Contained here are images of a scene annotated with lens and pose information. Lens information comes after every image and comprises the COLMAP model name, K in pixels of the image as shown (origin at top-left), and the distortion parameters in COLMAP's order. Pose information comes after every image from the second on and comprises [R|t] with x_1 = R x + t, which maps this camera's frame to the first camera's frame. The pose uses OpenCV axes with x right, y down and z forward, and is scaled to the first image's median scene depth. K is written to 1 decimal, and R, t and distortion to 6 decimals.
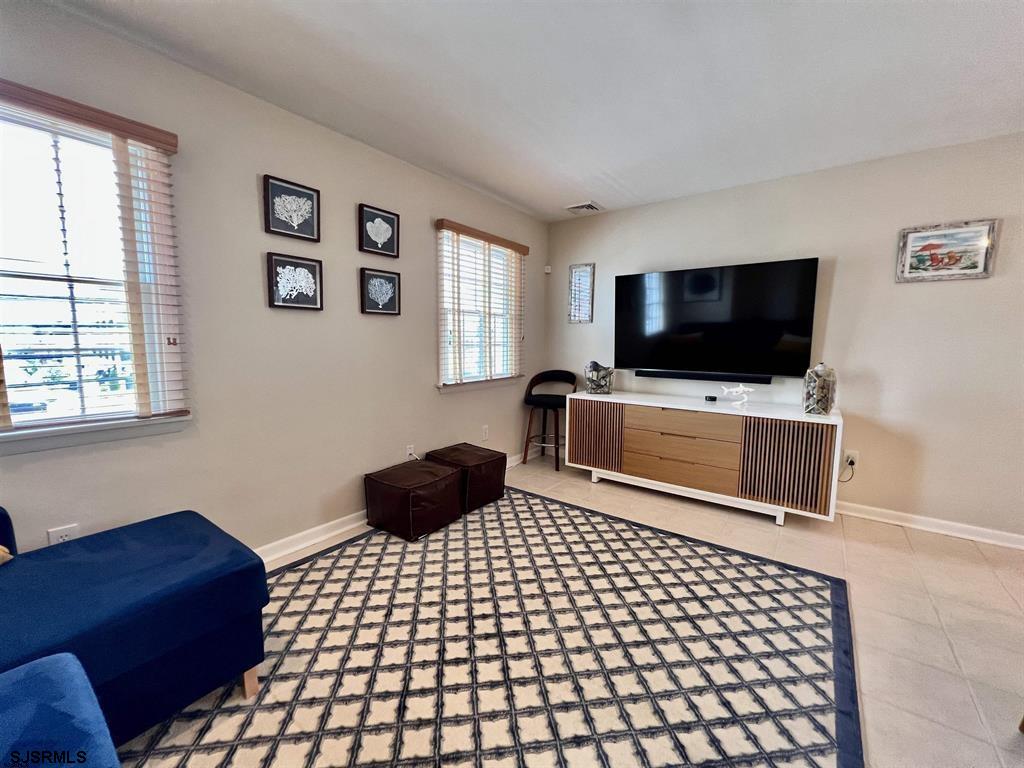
lens RADIAL K [[411.7, 0, 509.0], [0, 411.7, 383.8], [0, 0, 1]] dist [-0.002988, 0.000001]
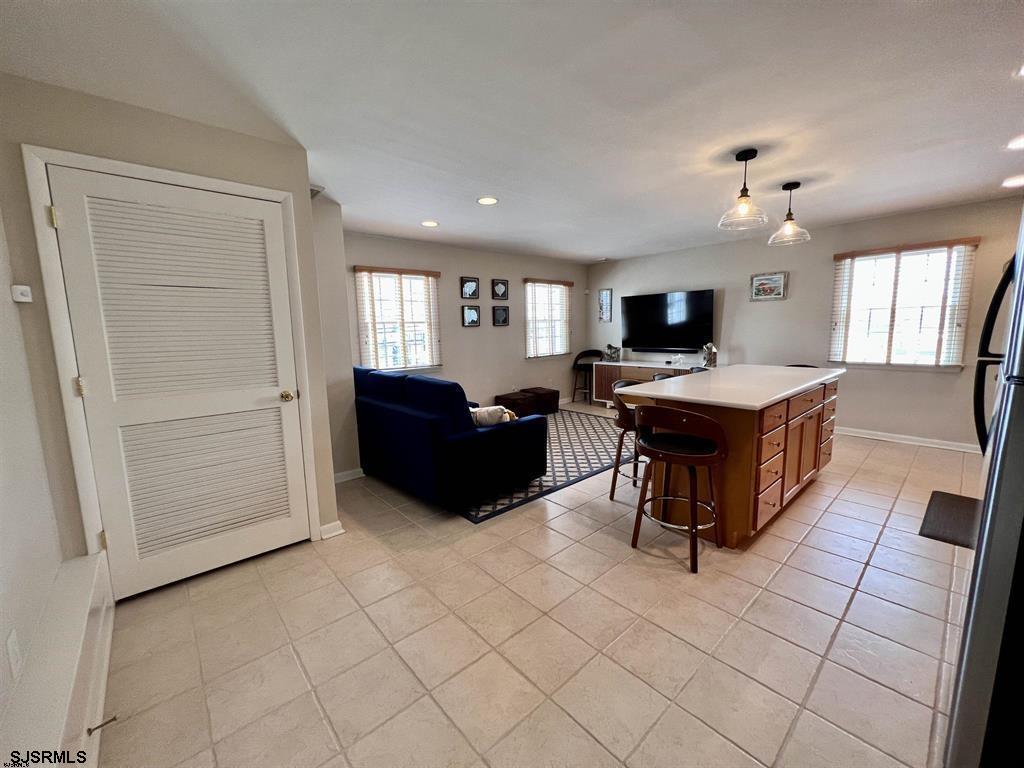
lens RADIAL K [[411.7, 0, 509.0], [0, 411.7, 383.8], [0, 0, 1]] dist [-0.002988, 0.000001]
pose [[0.980542, -0.005904, -0.196220, 0.178002], [0.012336, 0.999425, 0.031571, 0.081626], [0.195921, -0.033377, 0.980051, -1.244162]]
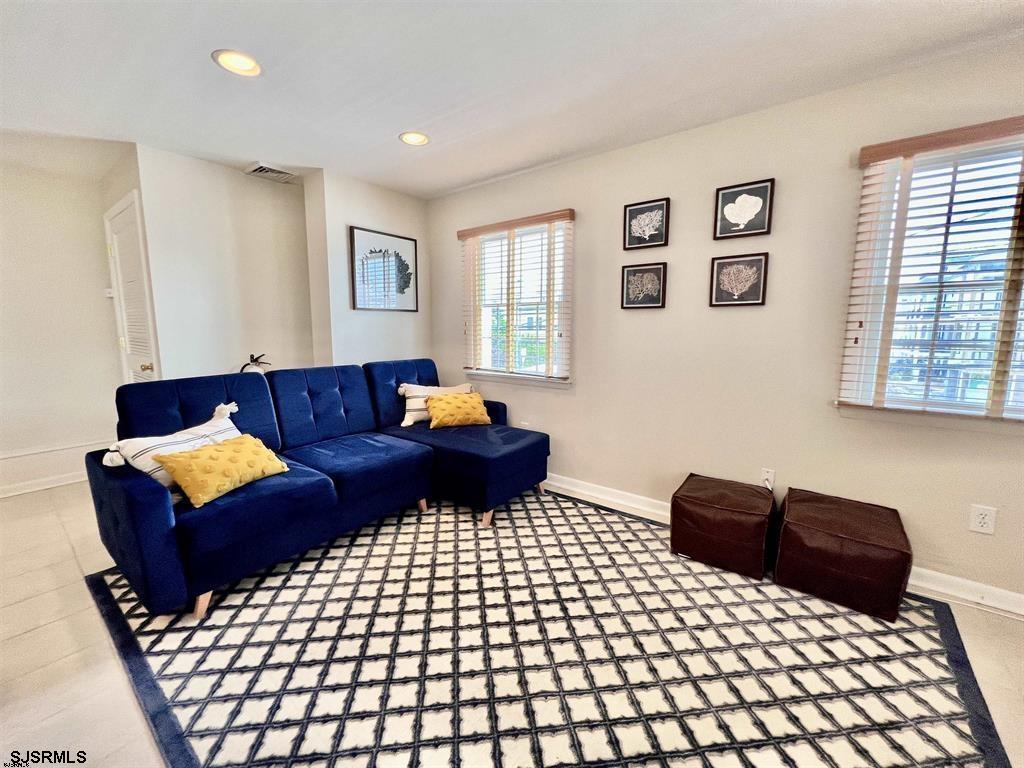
lens RADIAL K [[411.7, 0, 509.0], [0, 411.7, 383.8], [0, 0, 1]] dist [-0.002988, 0.000001]
pose [[-0.010331, 0.131223, -0.991299, 0.598110], [-0.105047, 0.985724, 0.131580, -0.071605], [0.994414, 0.105492, 0.003601, 0.545873]]
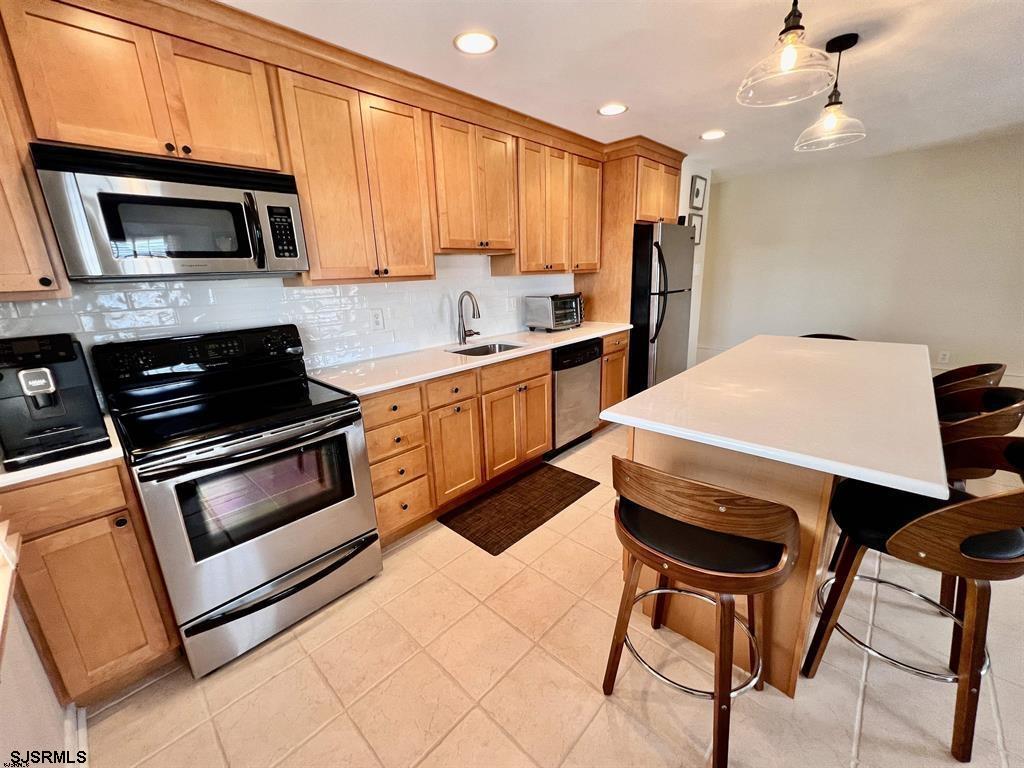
lens RADIAL K [[412.8, 0, 509.0], [0, 412.8, 382.2], [0, 0, 1]] dist [-0.003182, 0.000133]
pose [[-0.994269, -0.001280, 0.106900, 1.058550], [0.037018, 0.933950, 0.355482, -0.151524], [-0.100294, 0.357402, -0.928550, 0.807574]]
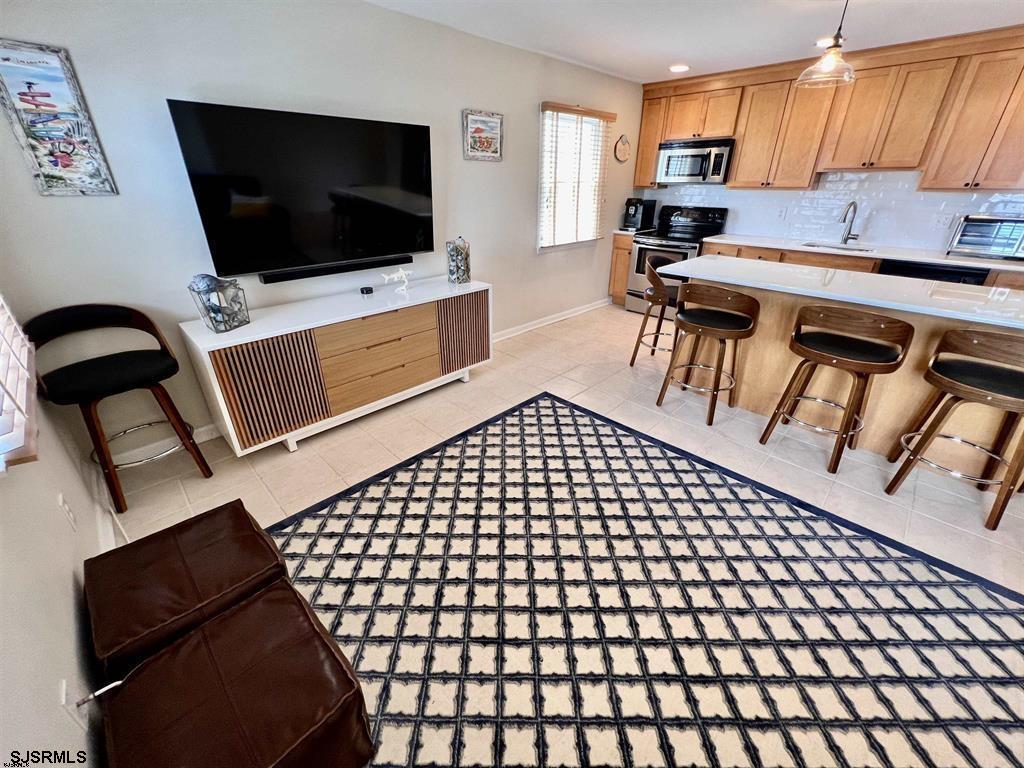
lens RADIAL K [[412.8, 0, 509.0], [0, 412.8, 382.2], [0, 0, 1]] dist [-0.003182, 0.000133]
pose [[0.135866, -0.439834, 0.887743, -0.412633], [0.101702, 0.897510, 0.429108, -0.167264], [-0.985493, 0.031984, 0.166673, 0.698388]]
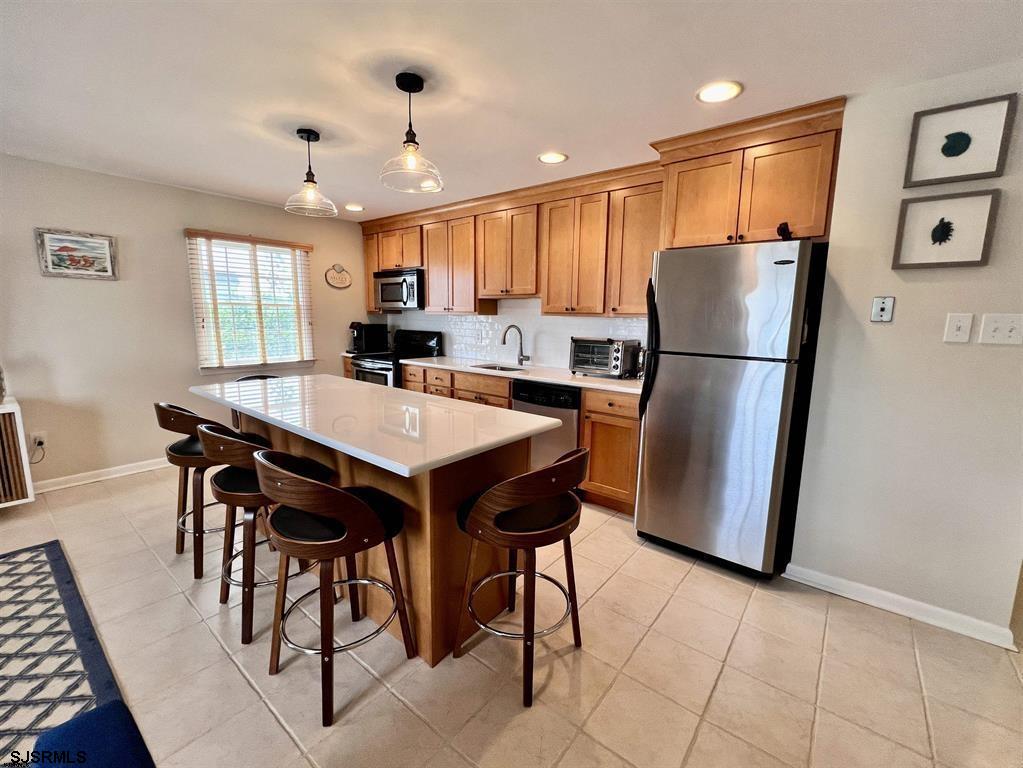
lens RADIAL K [[429.7, 0, 522.4], [0, 429.7, 382.1], [0, 0, 1]] dist [-0.003375, -0.000411]
pose [[0.012883, -0.158213, 0.987321, -0.236517], [0.085128, 0.983992, 0.156568, -0.033586], [-0.996287, 0.082032, 0.026145, -0.310266]]
